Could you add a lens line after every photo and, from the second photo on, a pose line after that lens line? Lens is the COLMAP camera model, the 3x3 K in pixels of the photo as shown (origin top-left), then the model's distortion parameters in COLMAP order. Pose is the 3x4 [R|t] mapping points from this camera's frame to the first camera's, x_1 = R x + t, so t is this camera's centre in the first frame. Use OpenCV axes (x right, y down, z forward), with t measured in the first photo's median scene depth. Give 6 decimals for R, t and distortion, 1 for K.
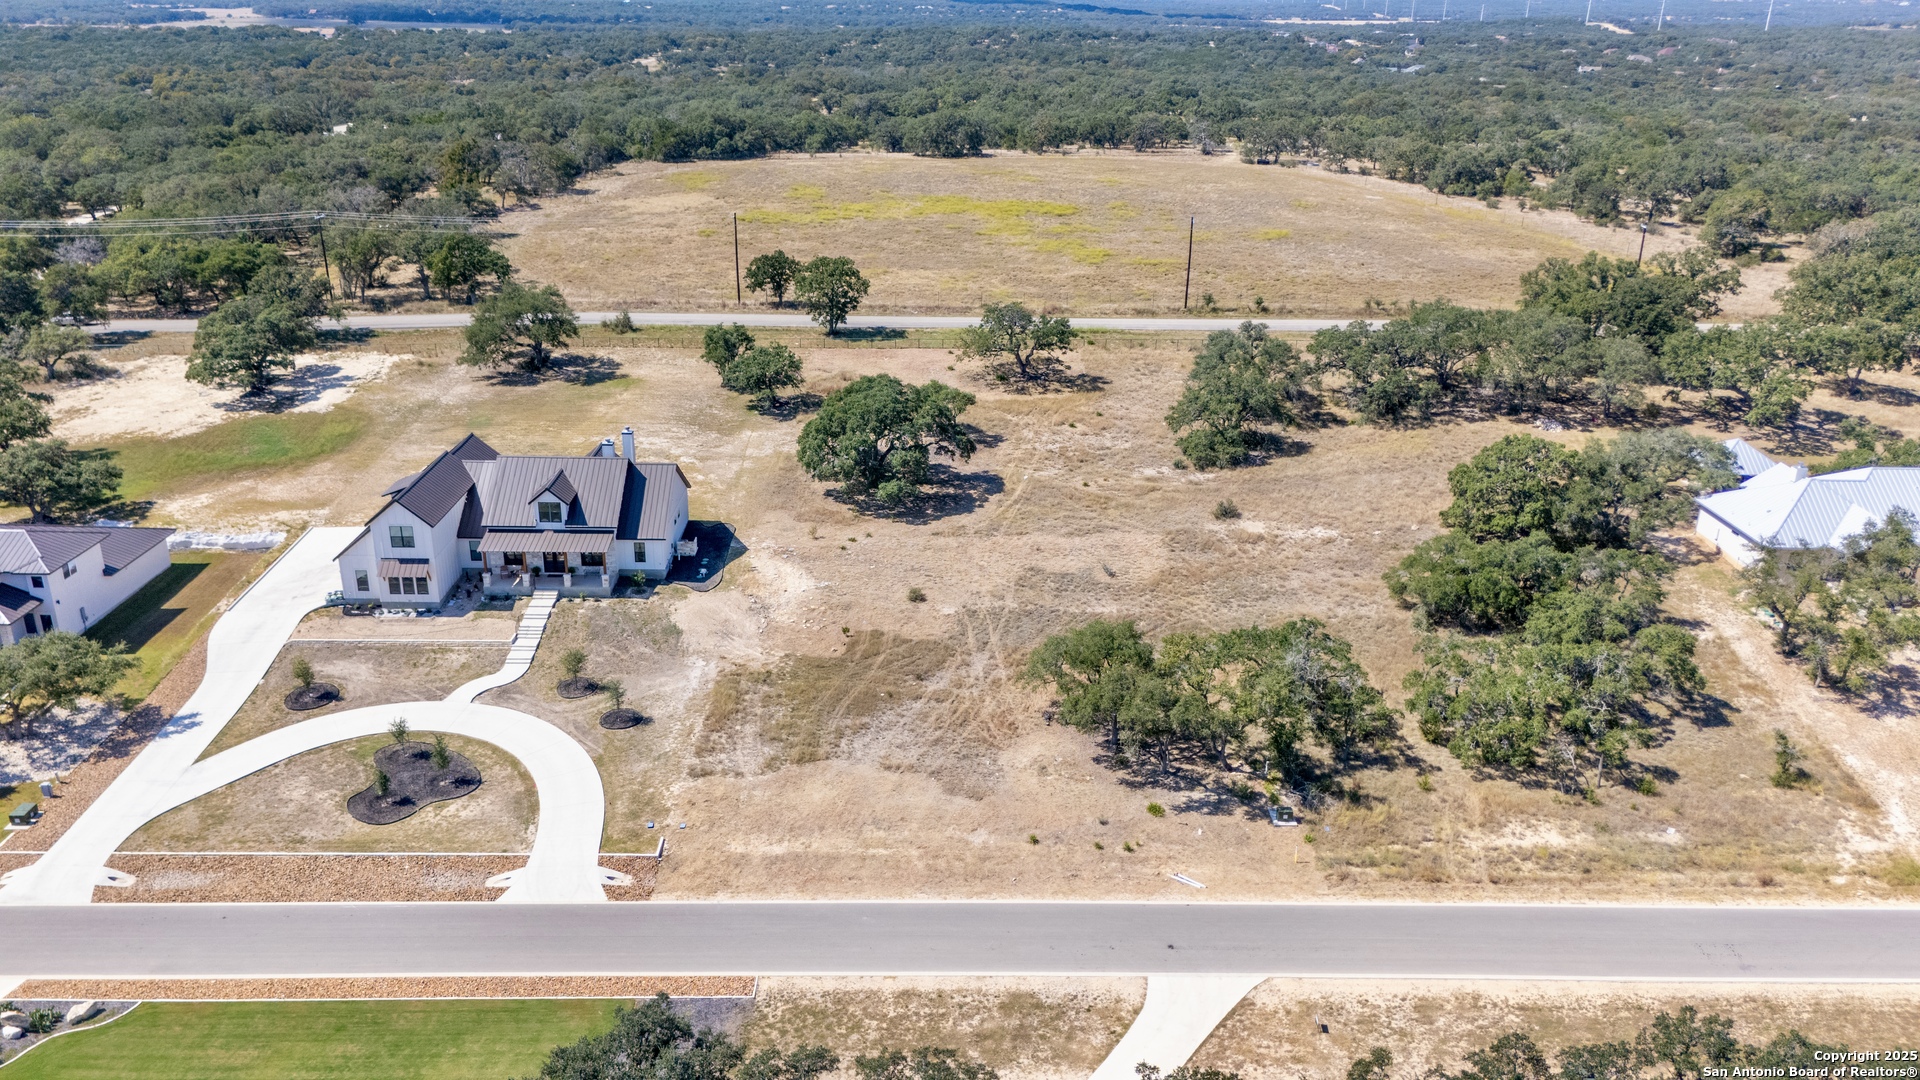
lens RADIAL K [[1416.3, 0, 965.1], [0, 1416.3, 542.3], [0, 0, 1]] dist [0.073877, -0.080817]
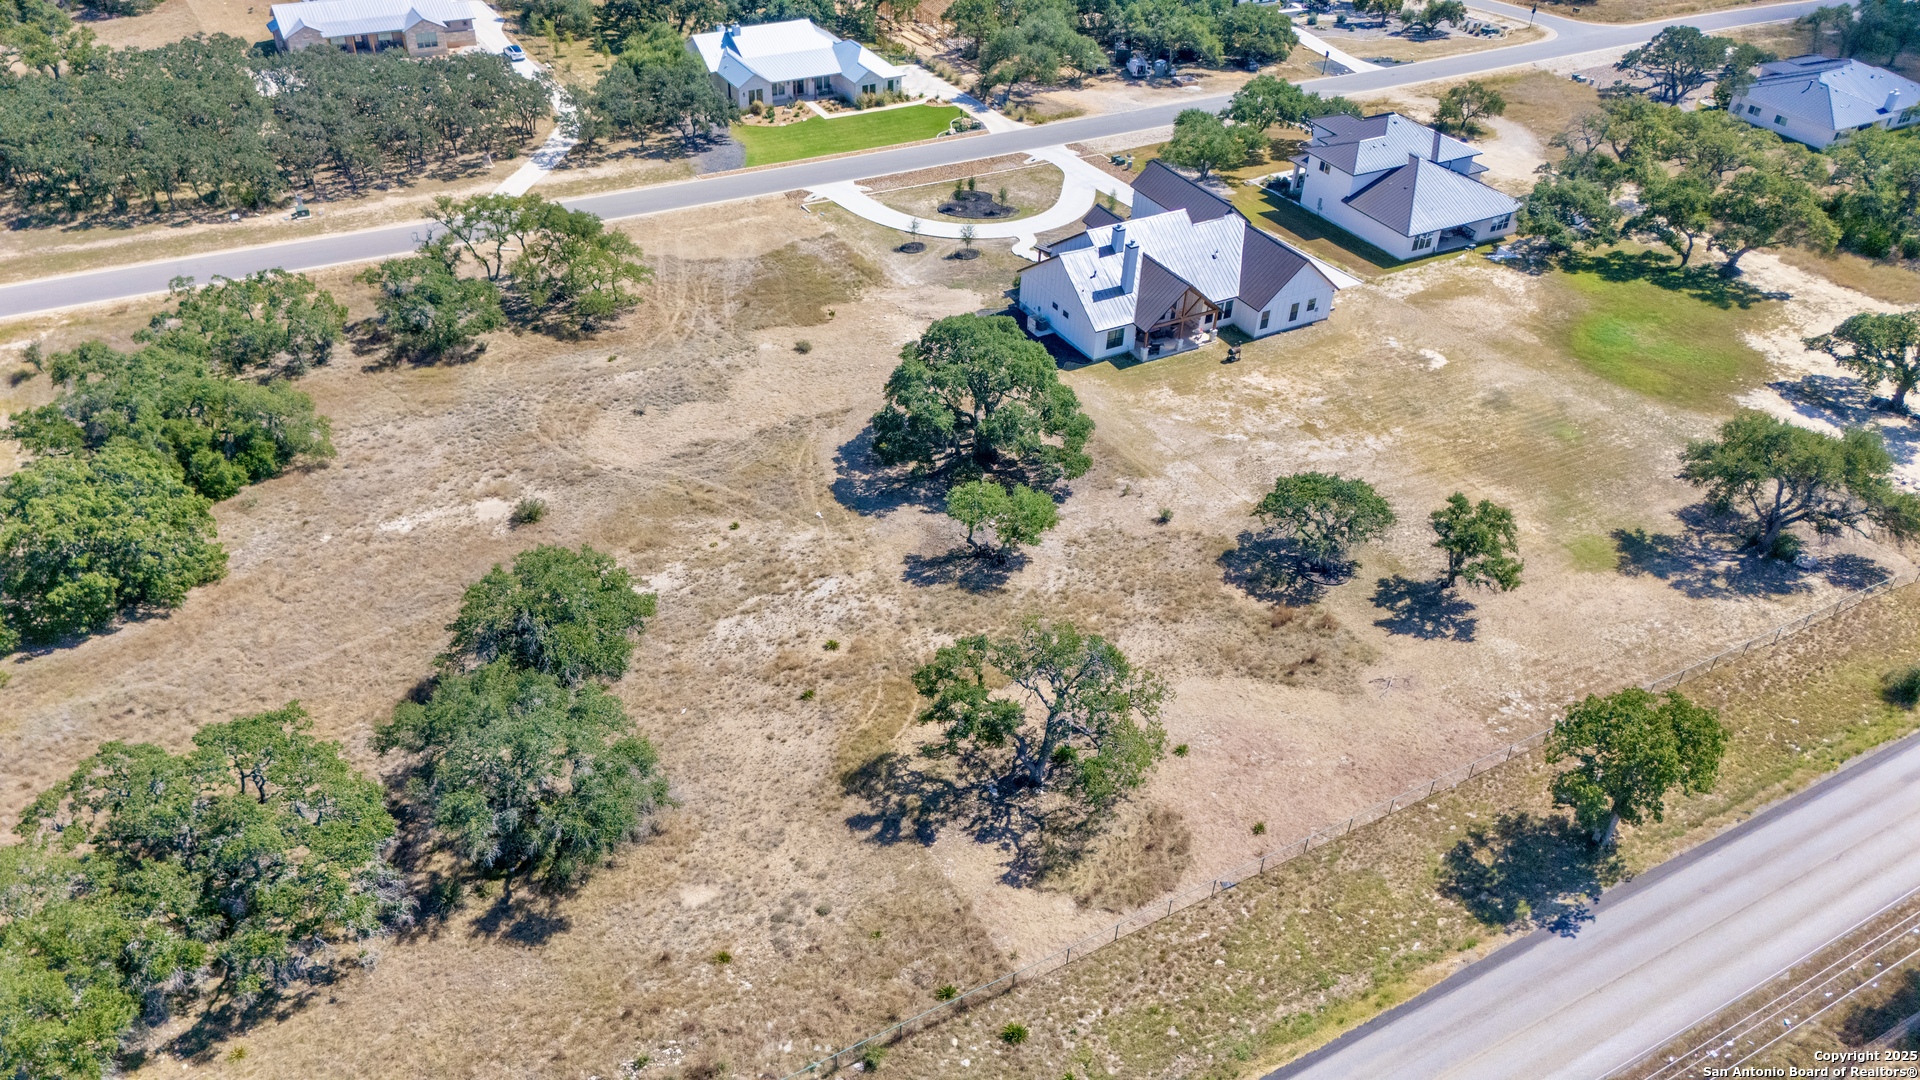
lens RADIAL K [[1416.3, 0, 965.1], [0, 1416.3, 542.3], [0, 0, 1]] dist [0.073877, -0.080817]
pose [[-0.876383, 0.240229, -0.417424, 0.346266], [-0.226286, 0.559705, 0.797199, -0.772089], [0.425144, 0.793108, -0.436155, 1.656915]]
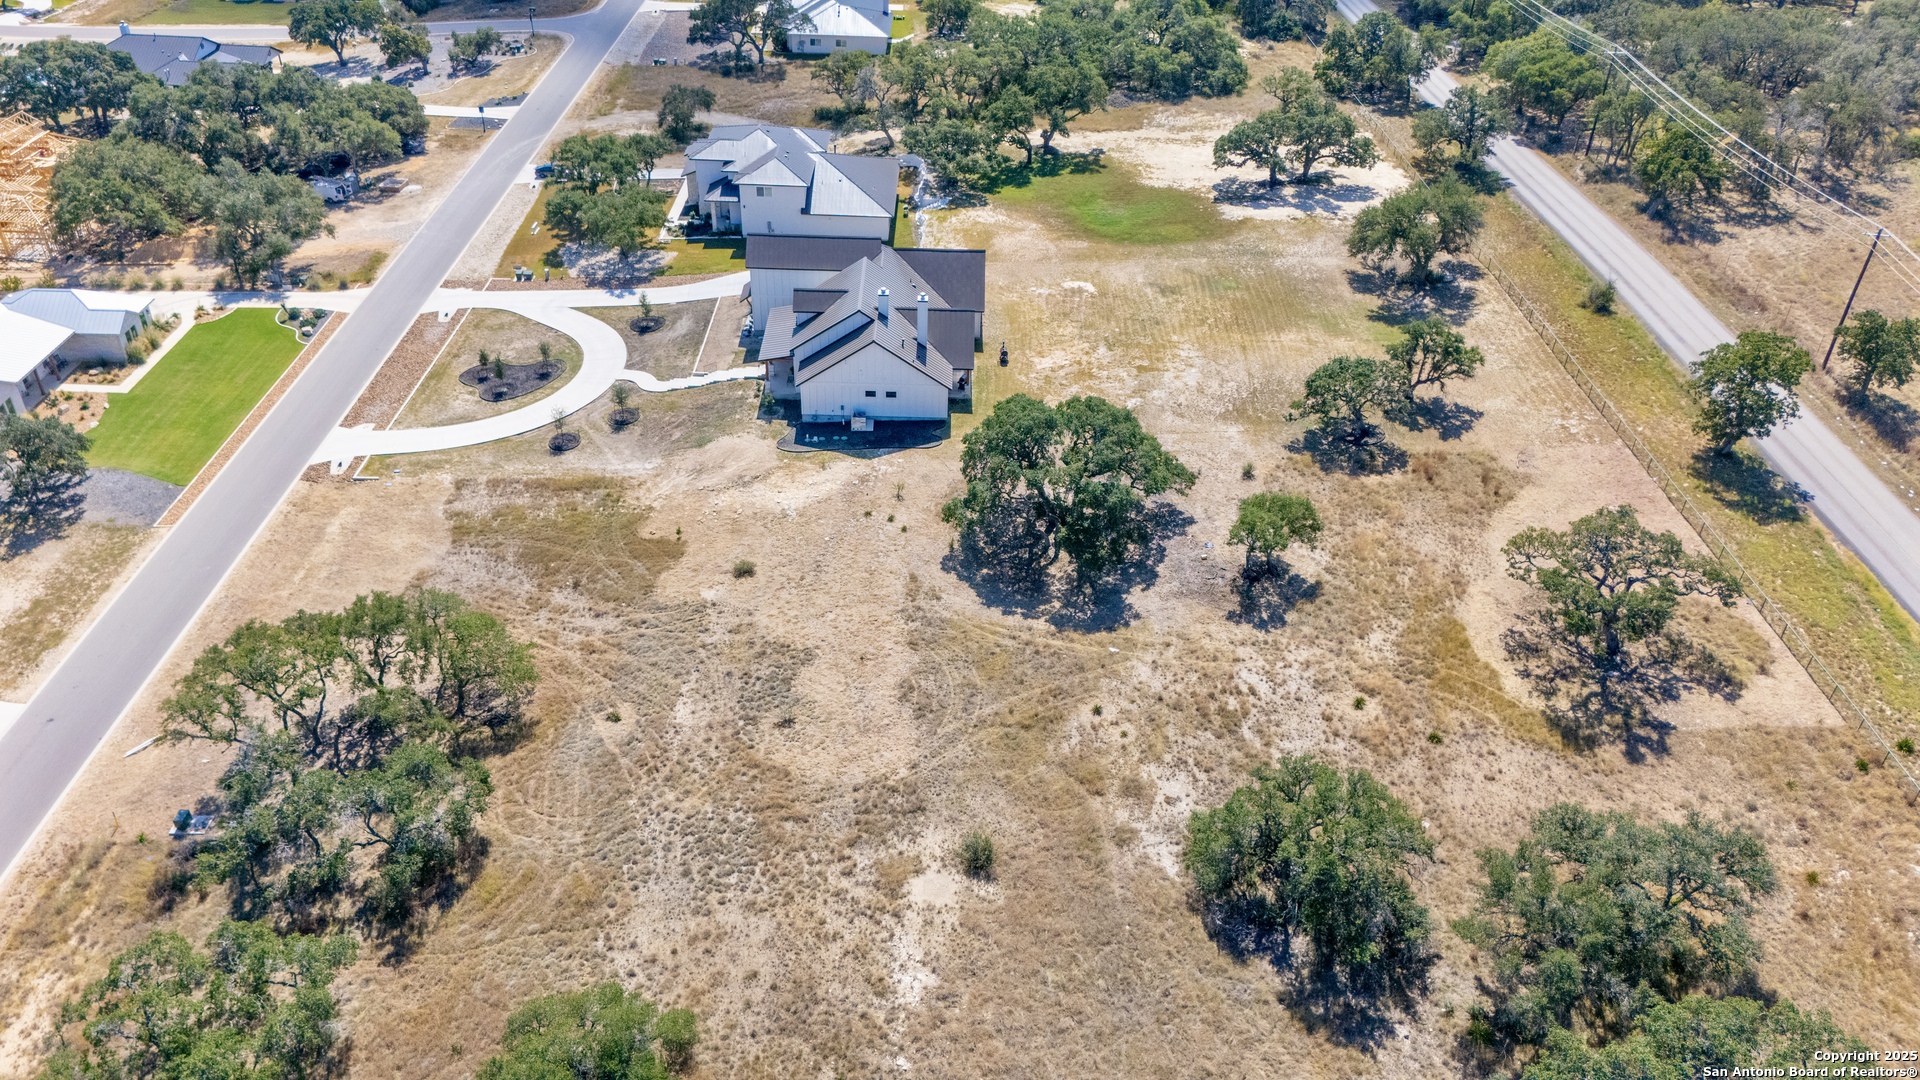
lens RADIAL K [[1408.6, 0, 960.0], [0, 1408.6, 540.0], [0, 0, 1]] dist [0.078075, -0.080996]
pose [[-0.016946, 0.553499, -0.832677, 0.696179], [-0.388944, 0.763555, 0.515468, -0.489309], [0.921106, 0.332600, 0.202341, 0.951412]]
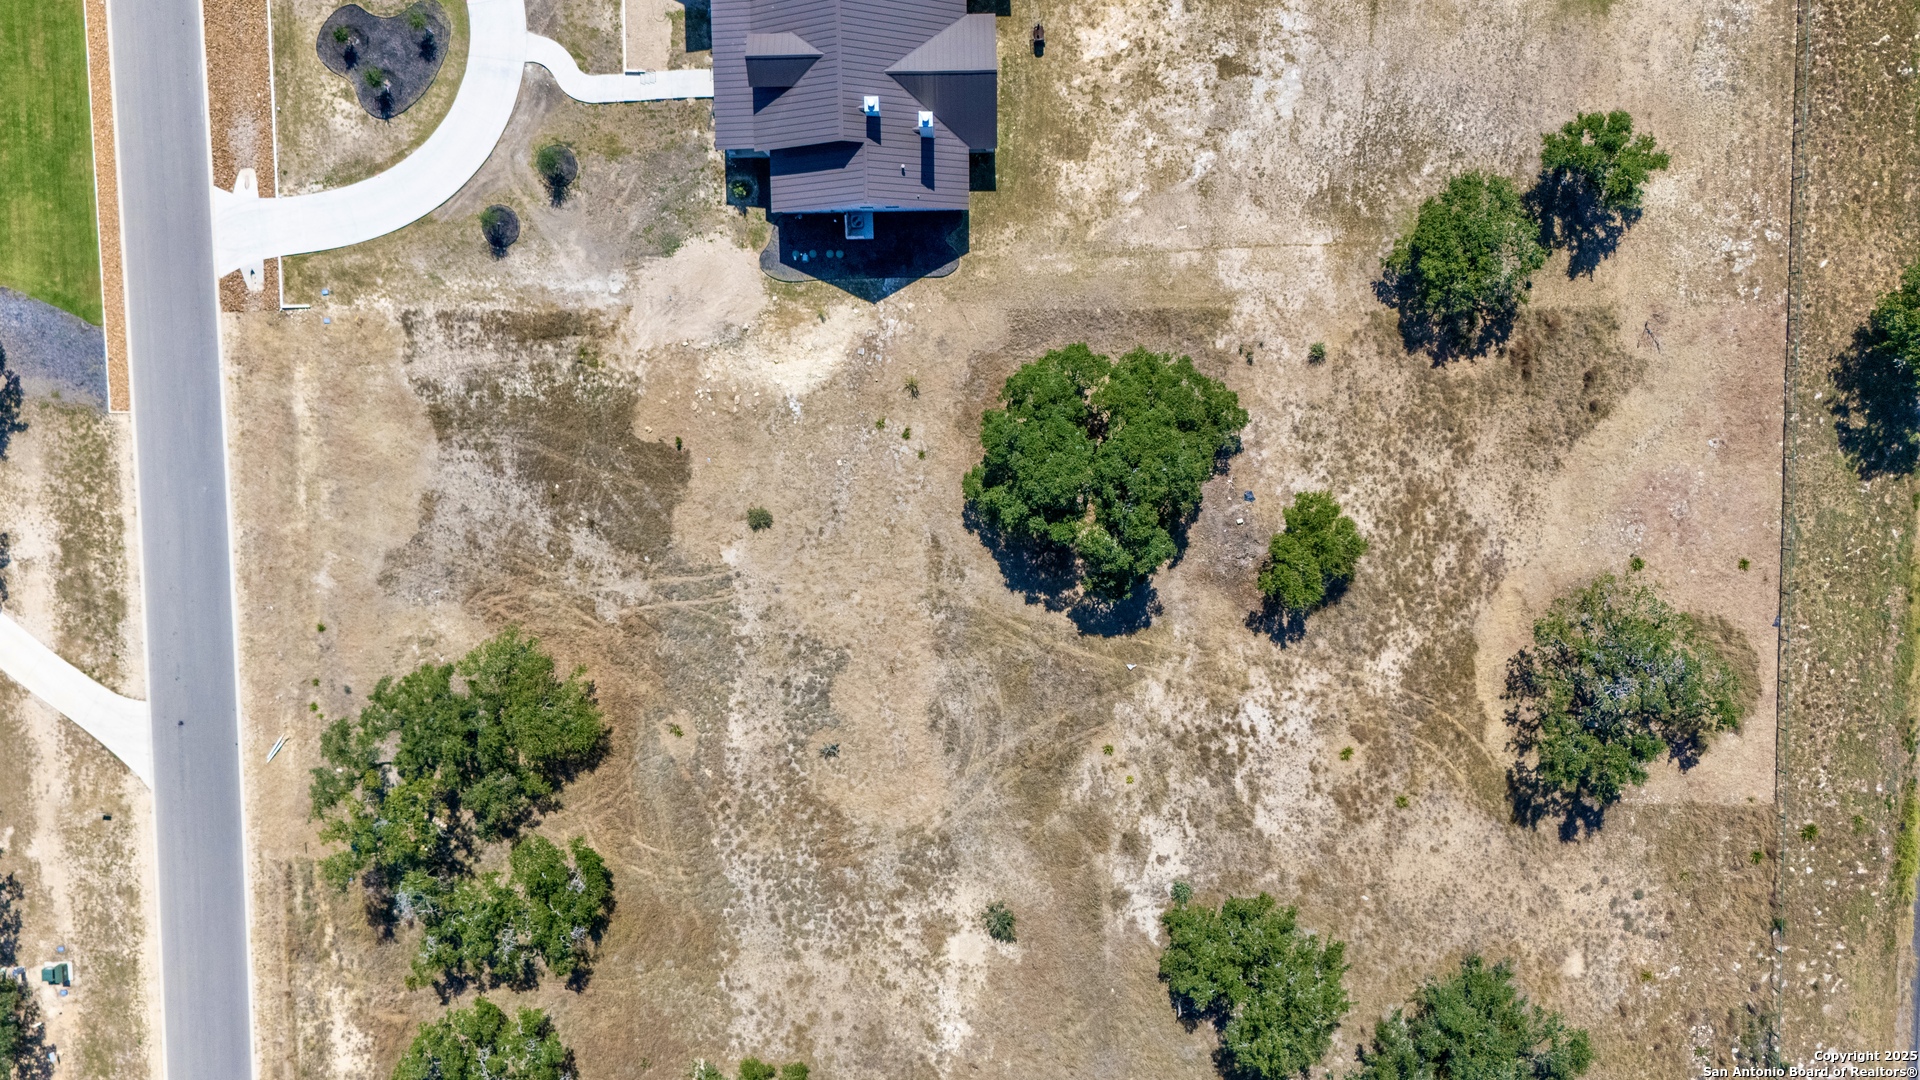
lens RADIAL K [[1416.3, 0, 965.1], [0, 1416.3, 542.3], [0, 0, 1]] dist [0.073877, -0.080817]
pose [[-0.007576, 0.997857, 0.064989, -0.077230], [-0.357287, -0.063402, 0.931840, -0.813927], [0.933964, -0.016160, 0.357002, 0.820432]]
